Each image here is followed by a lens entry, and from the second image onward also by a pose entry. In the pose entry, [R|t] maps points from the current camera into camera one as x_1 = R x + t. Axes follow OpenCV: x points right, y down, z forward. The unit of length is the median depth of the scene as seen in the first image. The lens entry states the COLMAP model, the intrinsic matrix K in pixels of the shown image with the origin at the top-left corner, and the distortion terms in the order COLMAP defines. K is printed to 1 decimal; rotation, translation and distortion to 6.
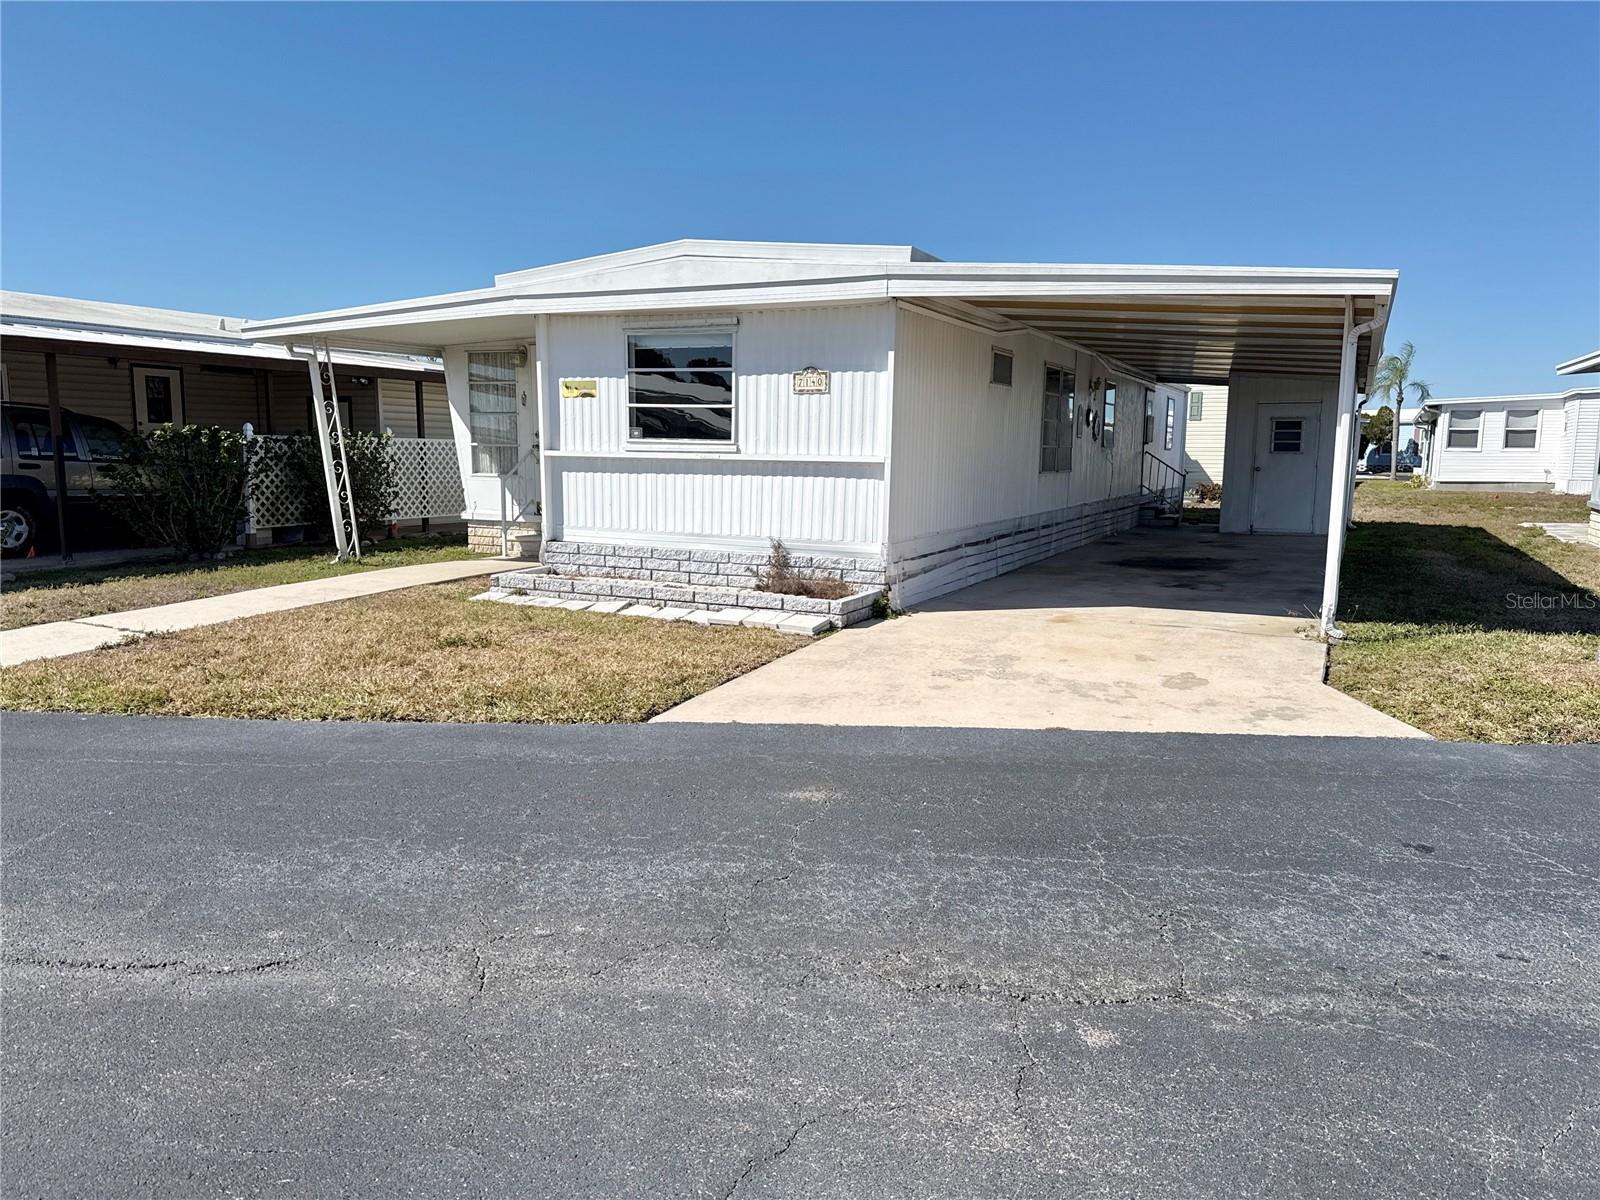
lens RADIAL K [[1120.8, 0, 803.9], [0, 1120.8, 597.3], [0, 0, 1]] dist [0.078510, -0.070905]
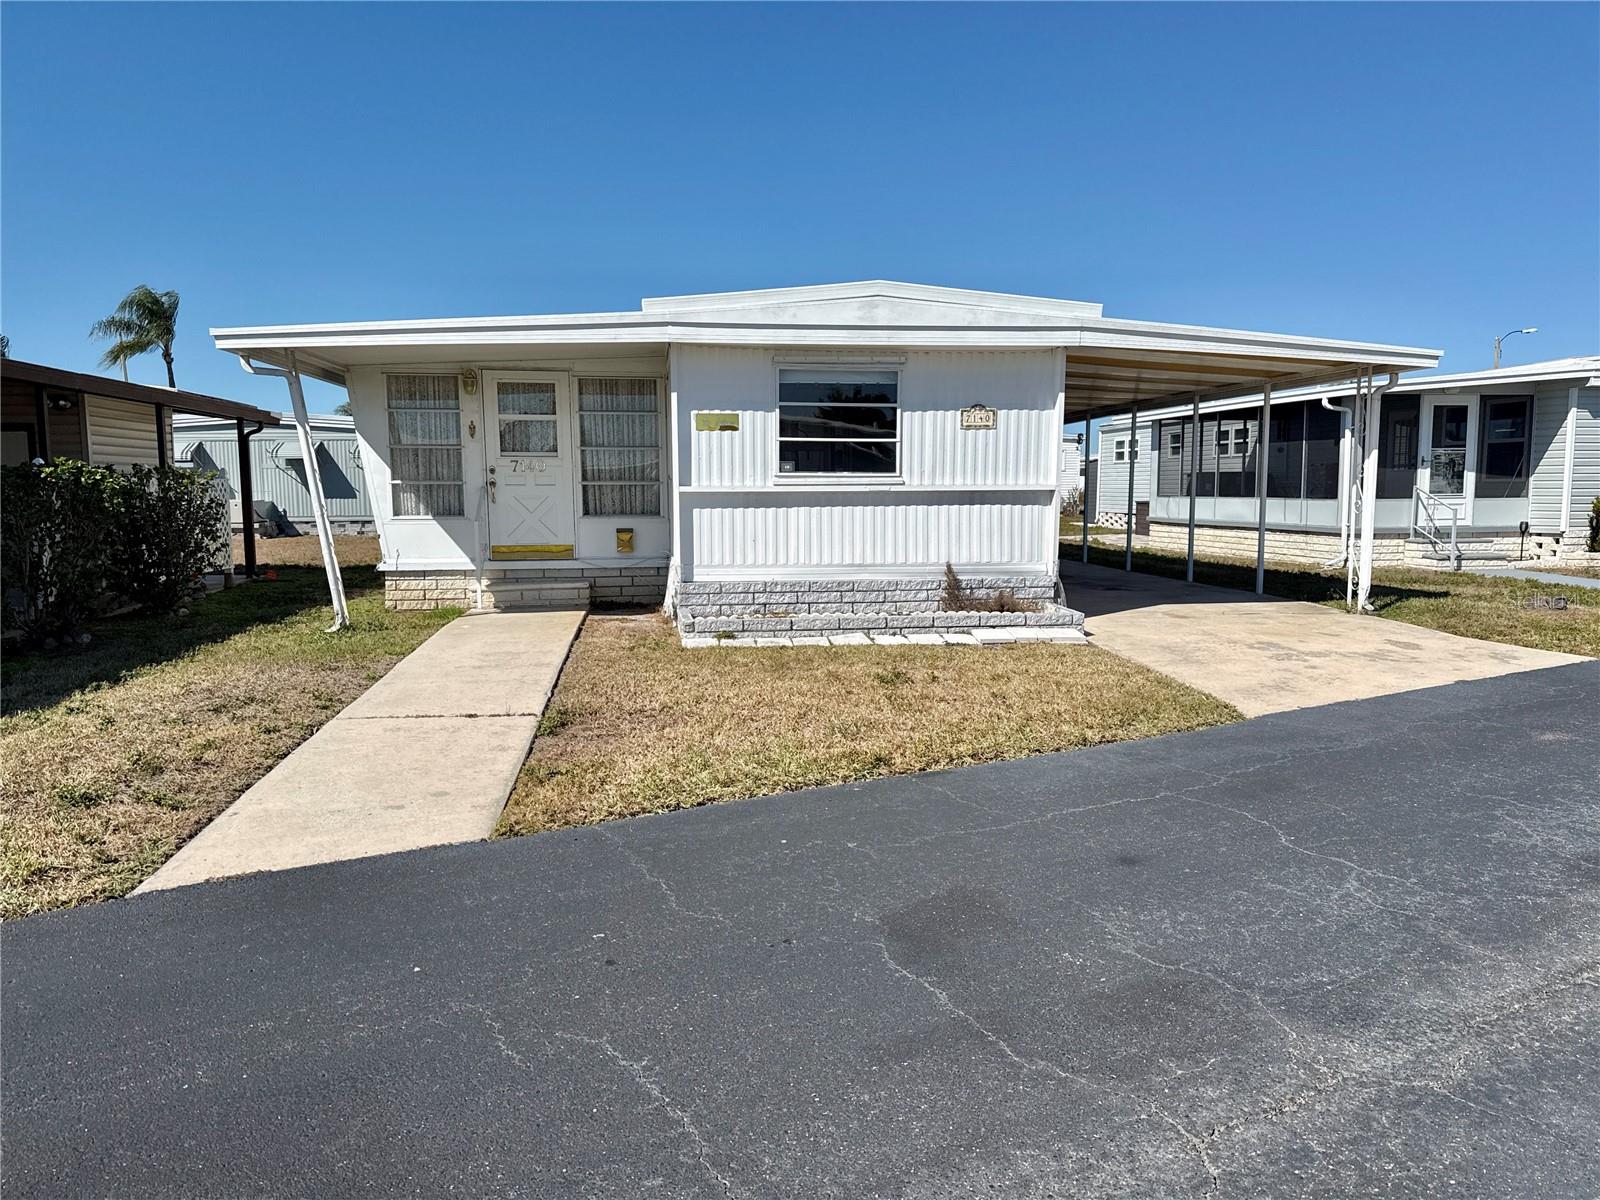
lens RADIAL K [[1120.8, 0, 803.9], [0, 1120.8, 597.3], [0, 0, 1]] dist [0.078510, -0.070905]
pose [[0.839112, -0.069638, 0.539482, -0.704374], [0.085503, 0.996328, -0.004381, -0.026836], [-0.537196, 0.049803, 0.841986, 0.171293]]
